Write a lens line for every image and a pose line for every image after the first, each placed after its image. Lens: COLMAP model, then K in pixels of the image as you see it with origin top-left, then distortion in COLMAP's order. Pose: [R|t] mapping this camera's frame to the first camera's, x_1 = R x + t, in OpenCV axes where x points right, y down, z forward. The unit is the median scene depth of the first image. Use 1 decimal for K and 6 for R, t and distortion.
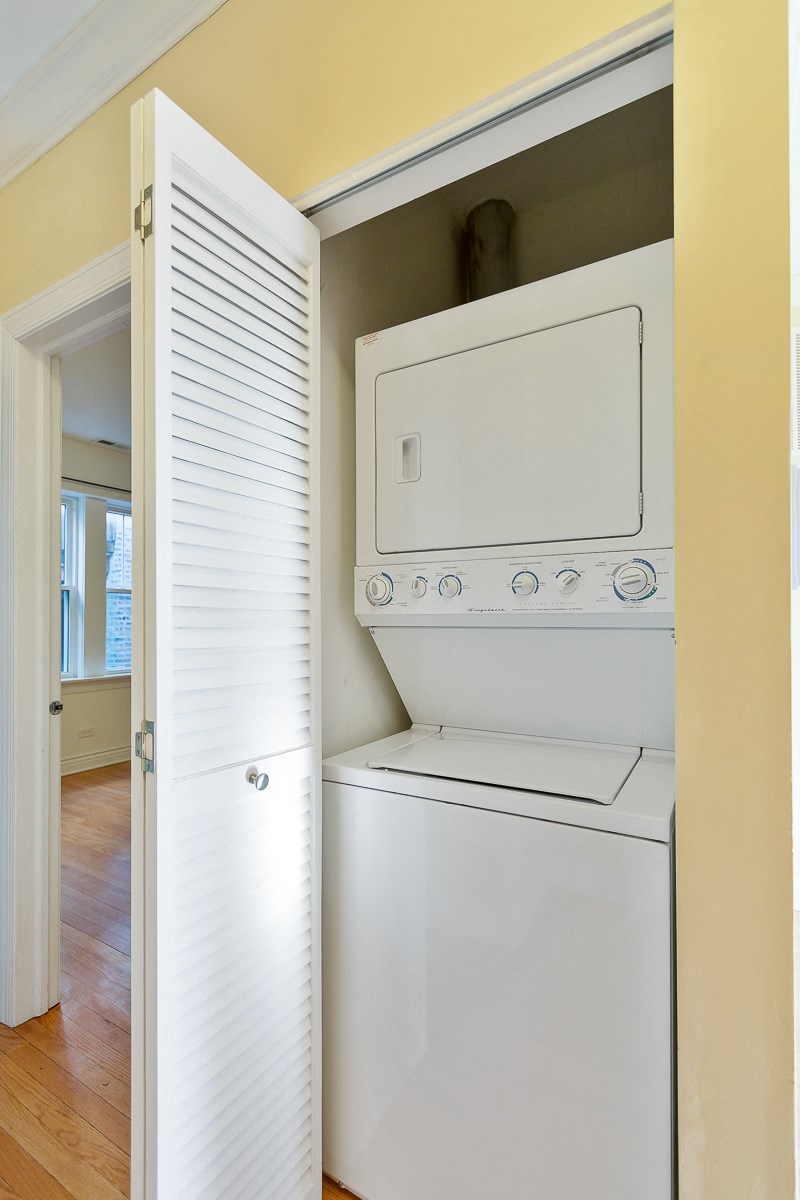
lens RADIAL K [[551.4, 0, 400.0], [0, 551.4, 600.0], [0, 0, 1]] dist [-0.002830, -0.000110]
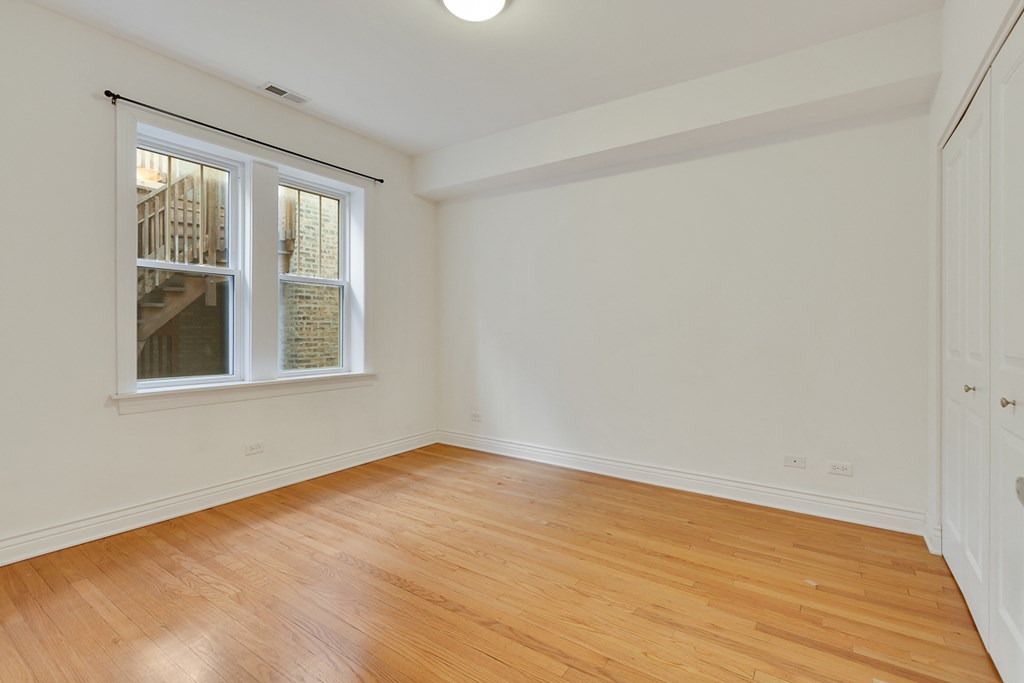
lens RADIAL K [[470.6, 0, 505.2], [0, 470.6, 318.2], [0, 0, 1]] dist [-0.002830, -0.000110]
pose [[0.997604, 0.002475, -0.069143, -0.086102], [-0.001497, 0.999898, 0.014202, 0.021028], [0.069171, -0.014065, 0.997506, 0.190587]]
